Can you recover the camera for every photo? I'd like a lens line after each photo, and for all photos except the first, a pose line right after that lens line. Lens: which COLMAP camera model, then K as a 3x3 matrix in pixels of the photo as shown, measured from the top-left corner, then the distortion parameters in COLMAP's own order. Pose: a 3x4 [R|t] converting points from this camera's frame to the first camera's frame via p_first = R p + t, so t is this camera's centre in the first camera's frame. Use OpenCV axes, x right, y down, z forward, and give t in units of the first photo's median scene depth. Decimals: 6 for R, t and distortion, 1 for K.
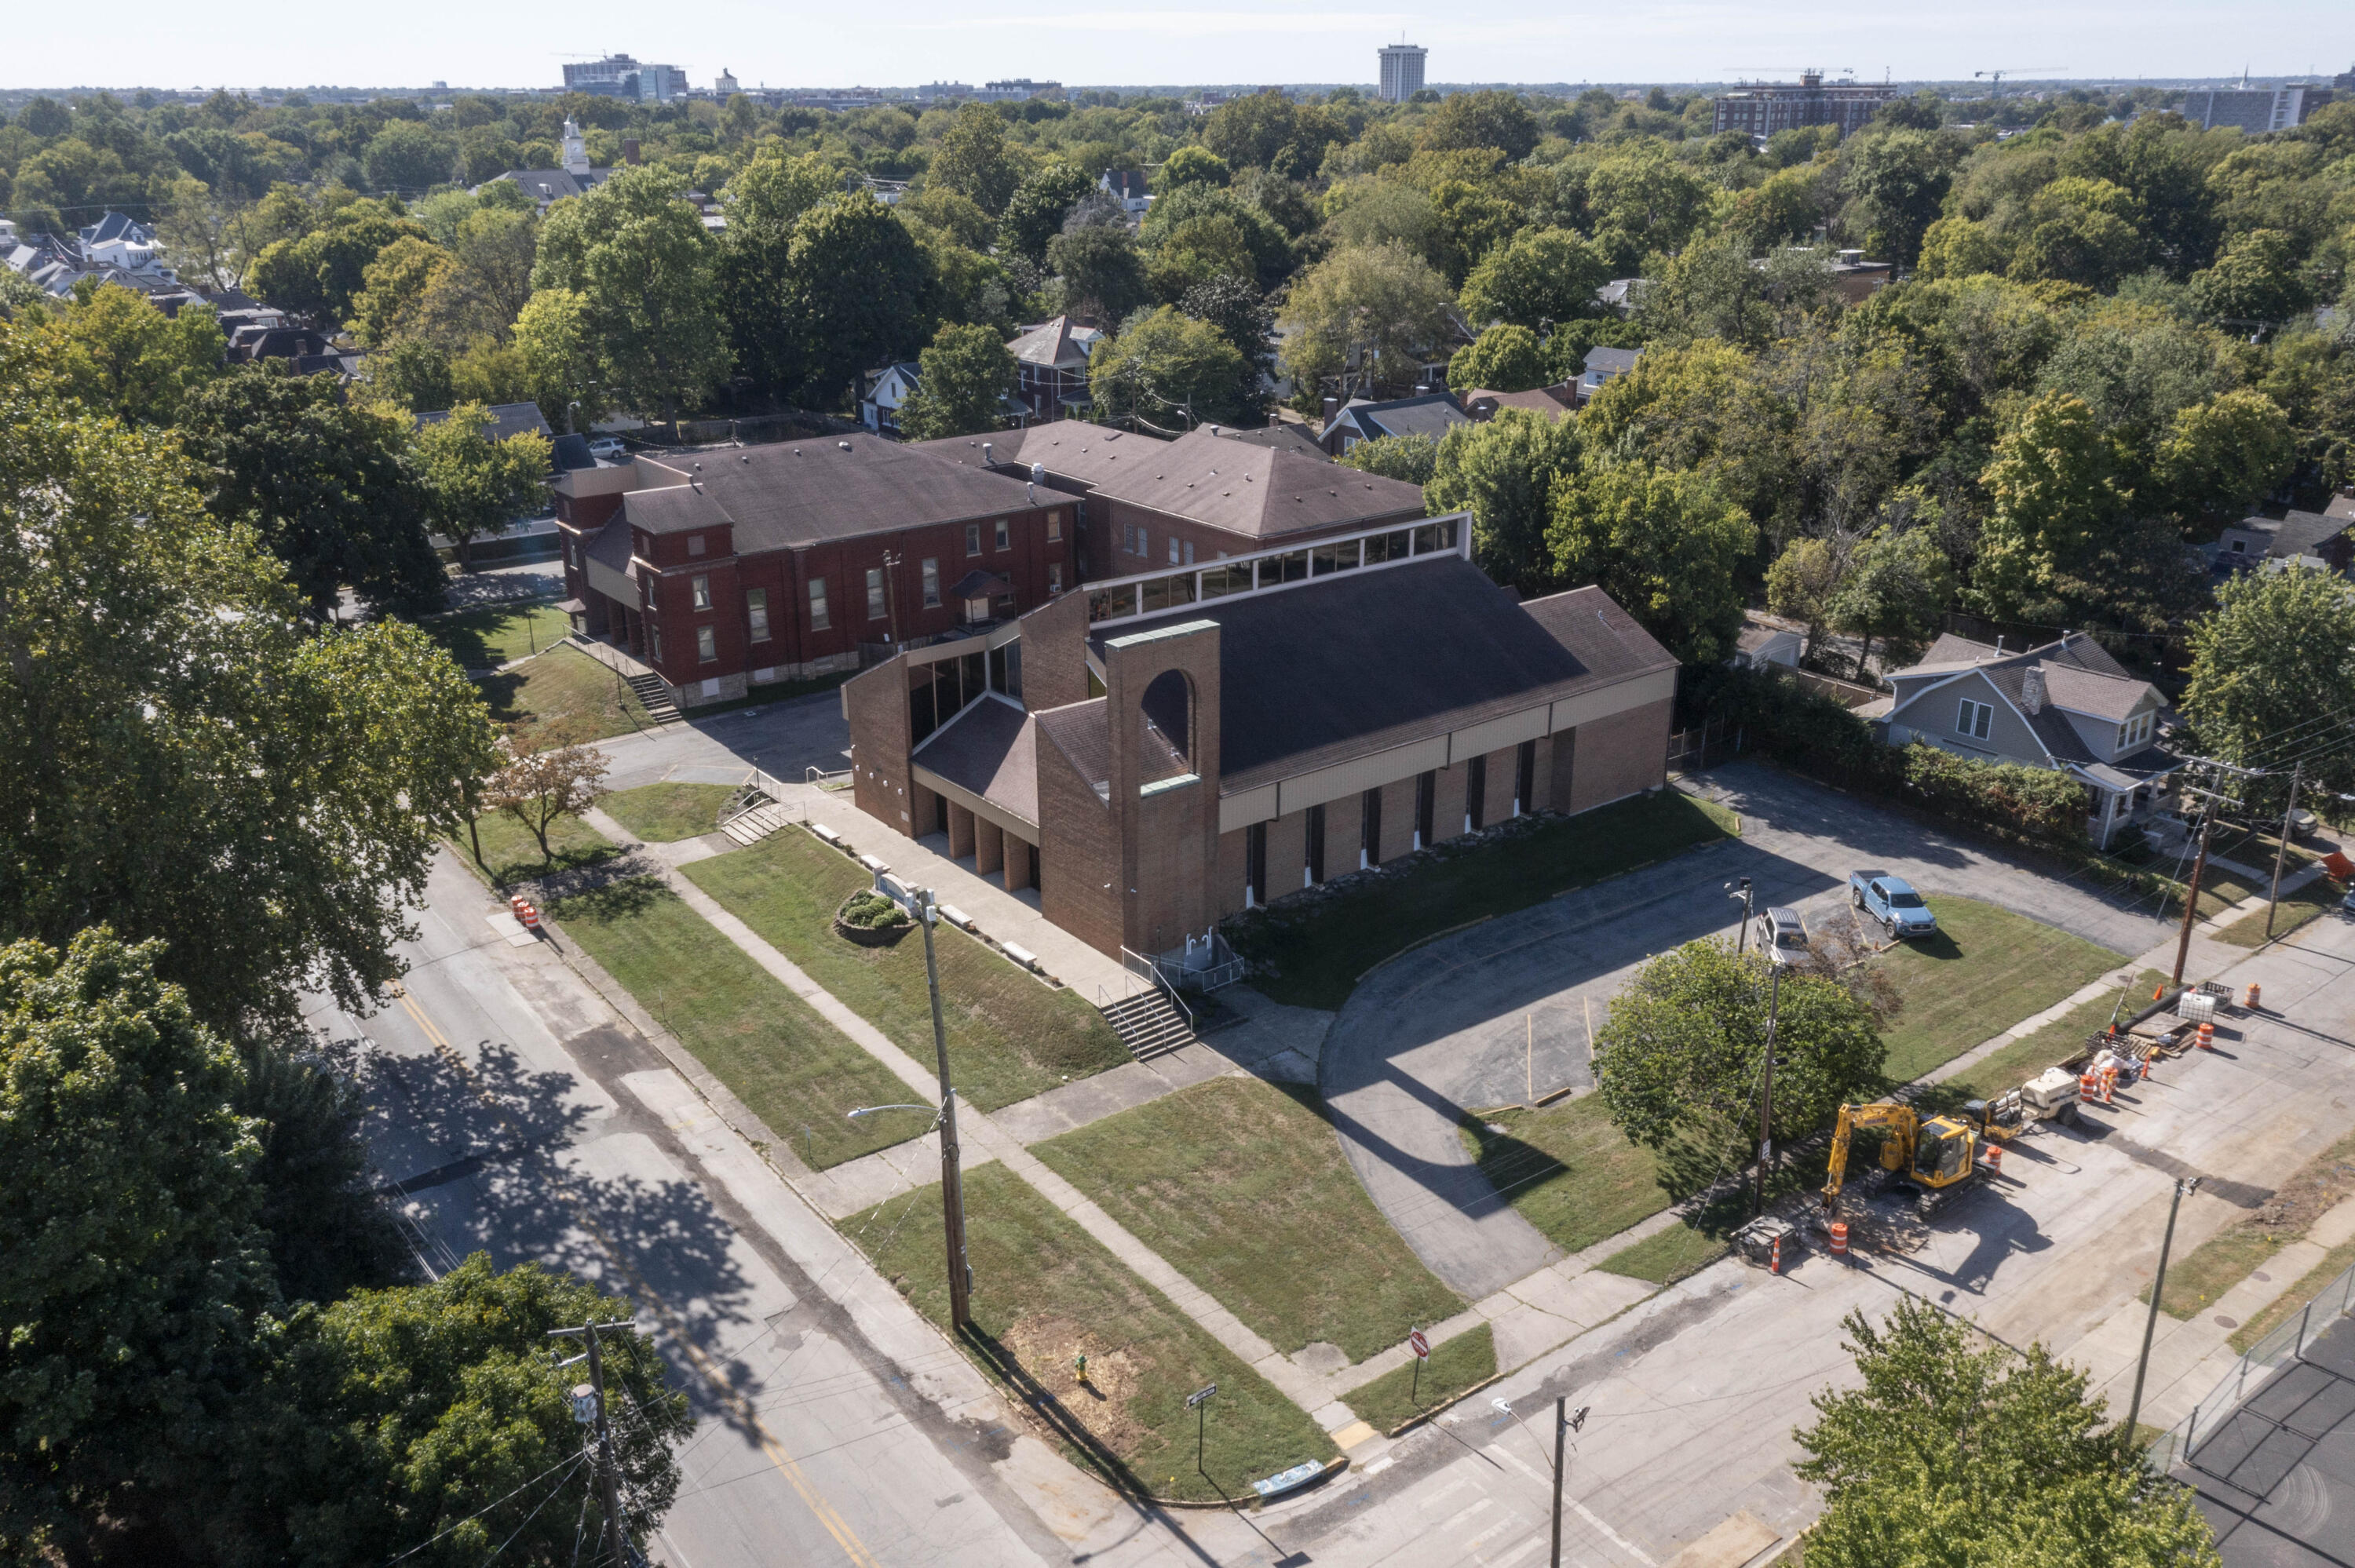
lens RADIAL K [[1862.0, 0, 1183.9], [0, 1862.0, 774.7], [0, 0, 1]] dist [0.001026, 0.002307]
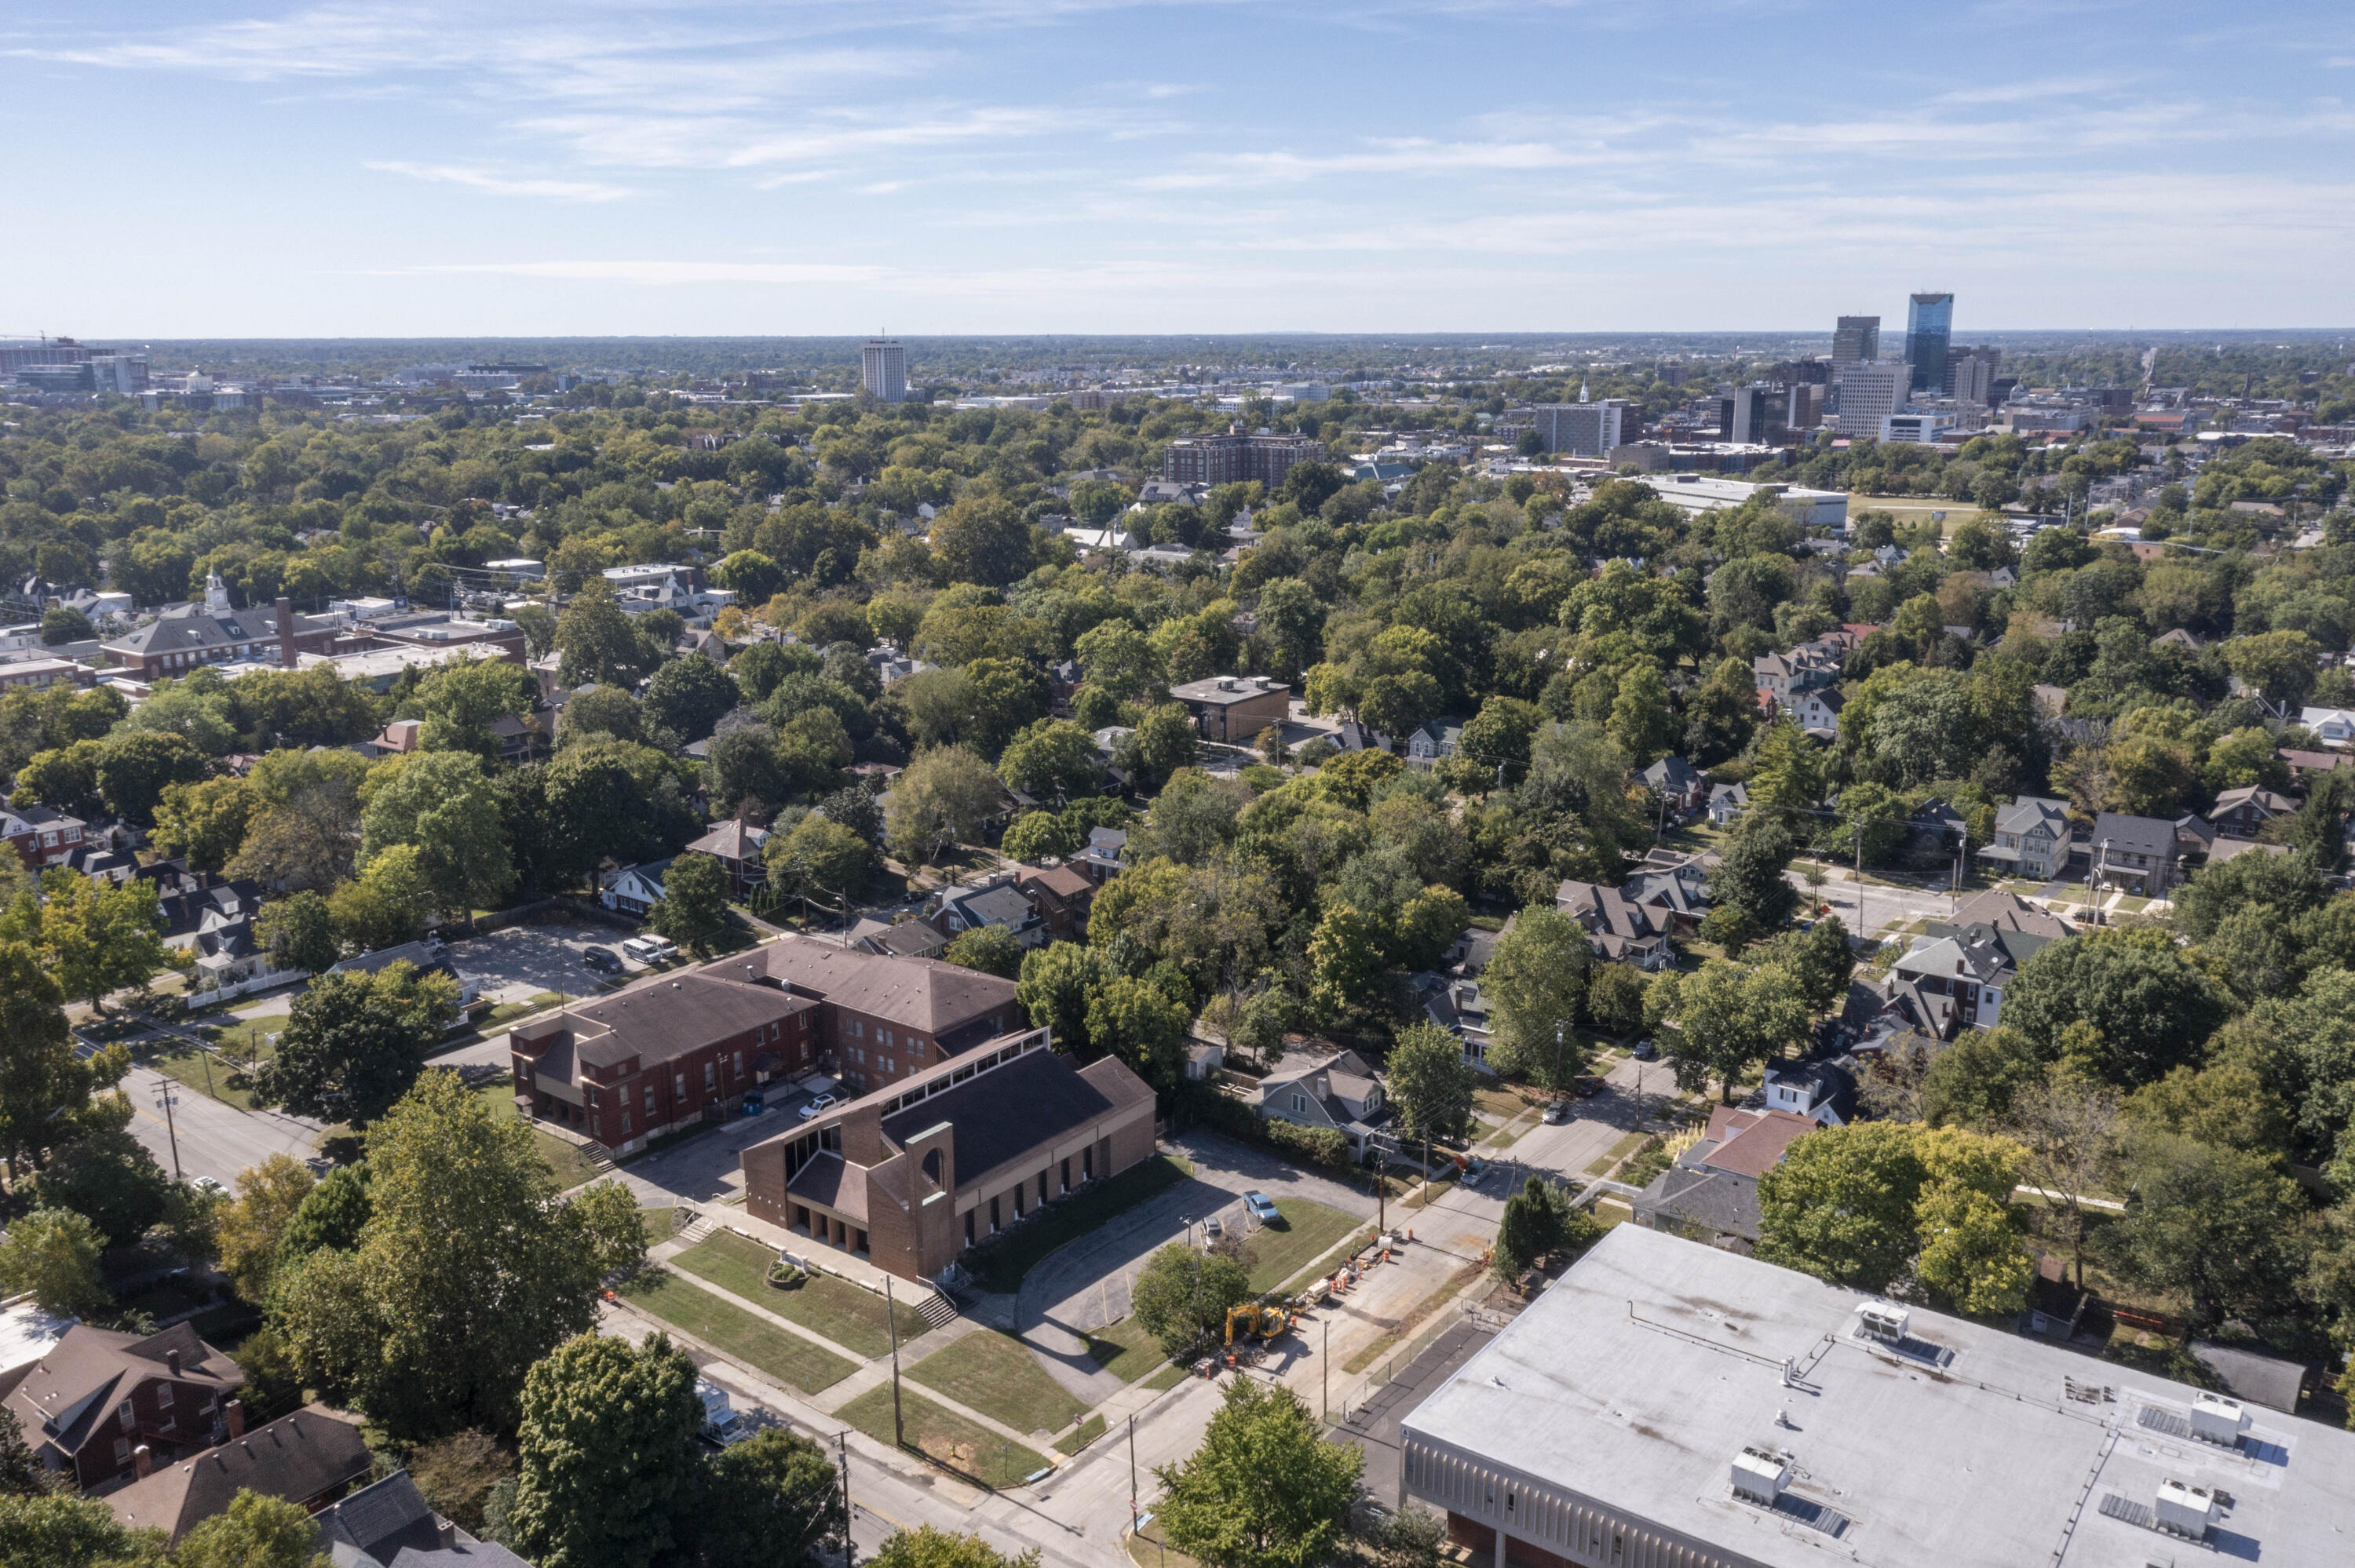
lens RADIAL K [[1863.3, 0, 1181.7], [0, 1863.3, 785.3], [0, 0, 1]] dist [-0.003469, 0.008475]
pose [[0.964080, -0.060197, 0.258700, -0.228849], [0.089532, 0.990629, -0.103144, -0.194046], [-0.250067, 0.122601, 0.960435, -1.072850]]
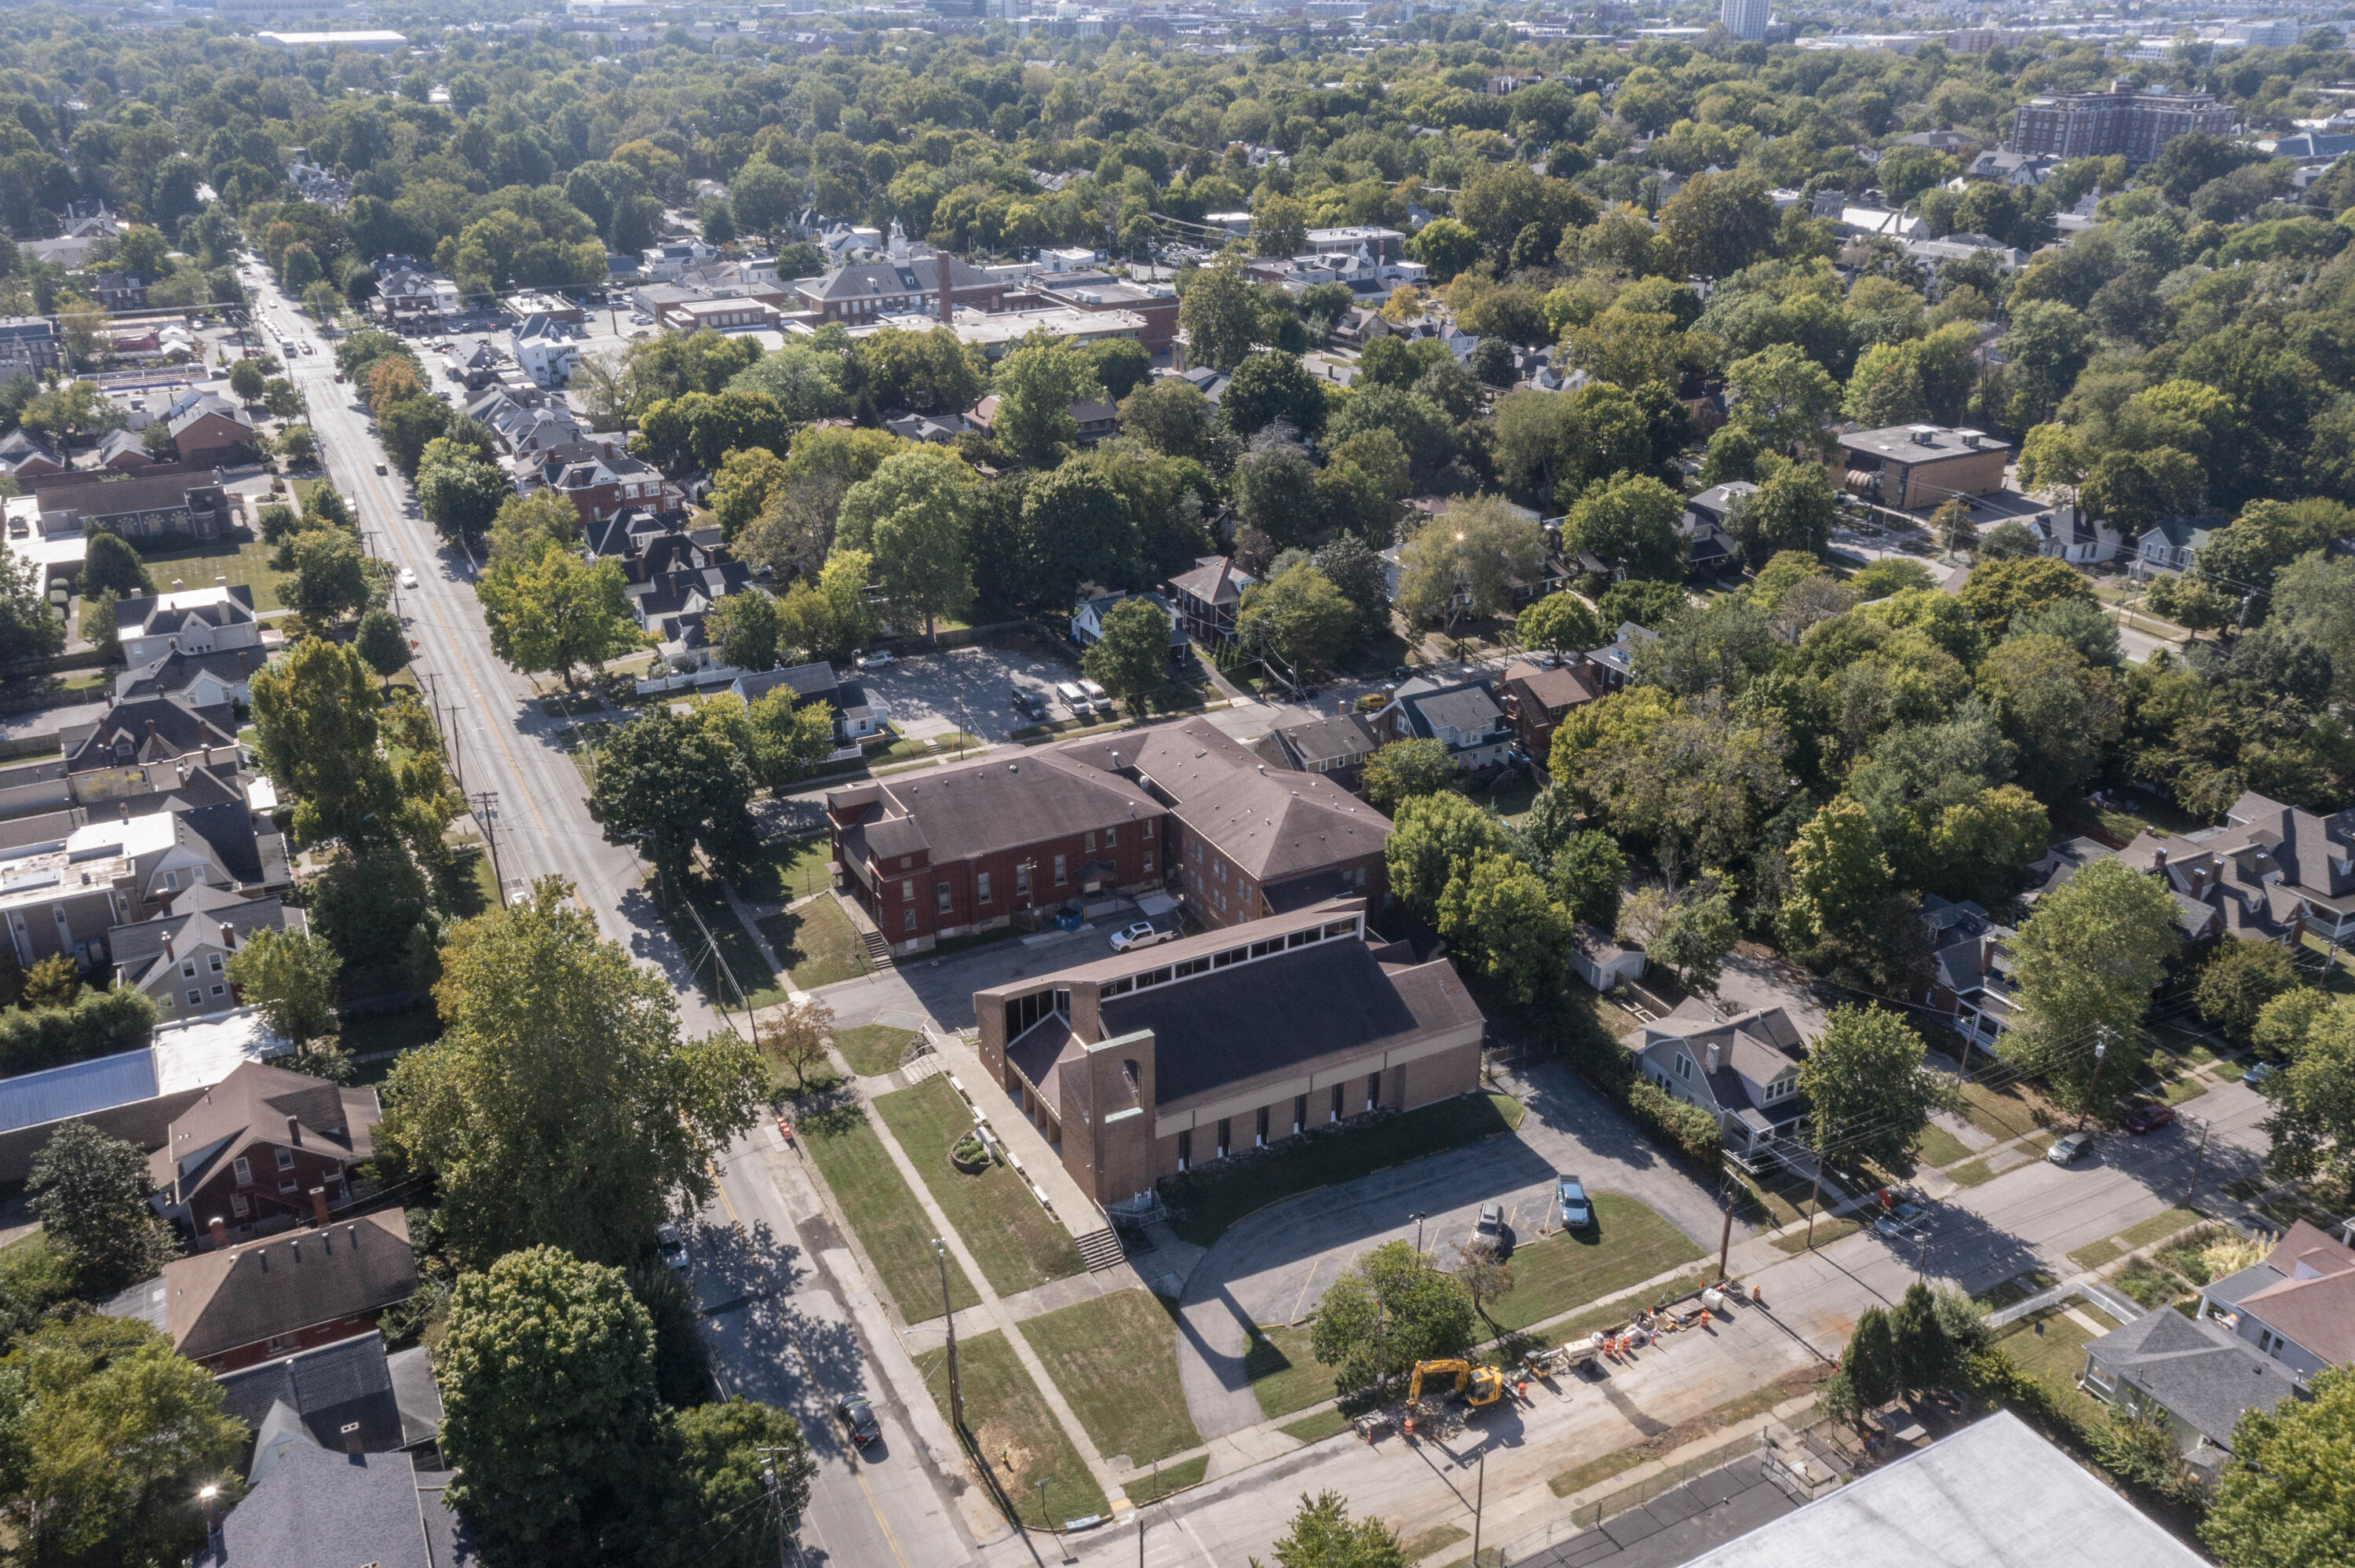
lens RADIAL K [[1863.3, 0, 1181.7], [0, 1863.3, 785.3], [0, 0, 1]] dist [-0.003469, 0.008475]
pose [[0.984349, 0.072481, -0.160633, 0.270225], [-0.061704, 0.995559, 0.071099, -0.383216], [0.165073, -0.060075, 0.984450, -0.643664]]
